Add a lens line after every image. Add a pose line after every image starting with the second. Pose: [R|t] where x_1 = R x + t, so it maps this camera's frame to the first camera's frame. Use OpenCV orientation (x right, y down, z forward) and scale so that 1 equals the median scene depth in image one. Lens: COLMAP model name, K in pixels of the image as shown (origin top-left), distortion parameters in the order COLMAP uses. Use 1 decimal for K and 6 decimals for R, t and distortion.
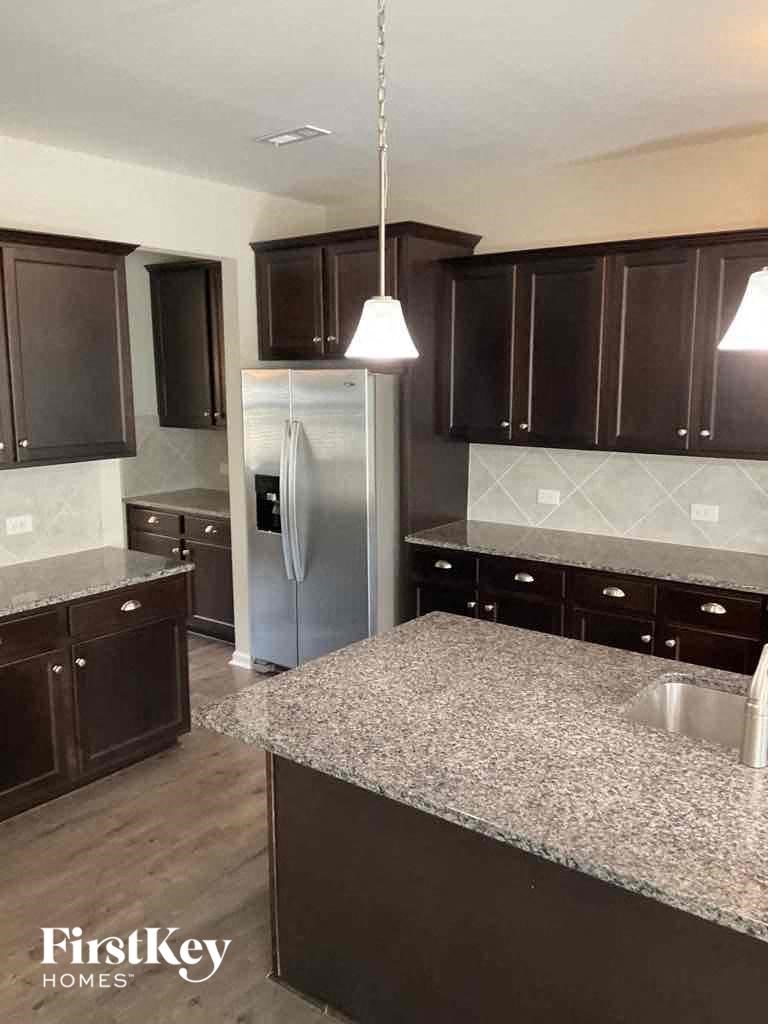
lens RADIAL K [[853.8, 0, 392.5], [0, 853.8, 511.6], [0, 0, 1]] dist [0.100855, -0.186331]
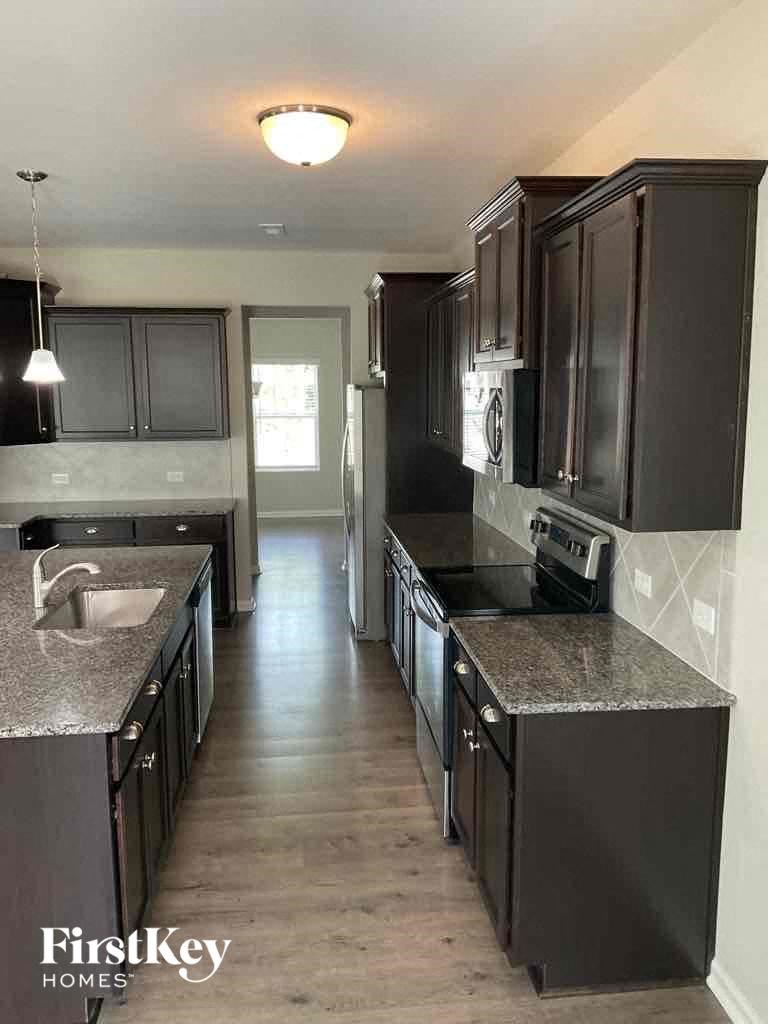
lens RADIAL K [[853.8, 0, 384.5], [0, 853.8, 512.8], [0, 0, 1]] dist [0.100855, -0.186331]
pose [[0.684596, 0.107579, -0.720940, 1.504667], [-0.116247, 0.992504, 0.037715, -0.034717], [0.719594, 0.057988, 0.691970, 0.173918]]
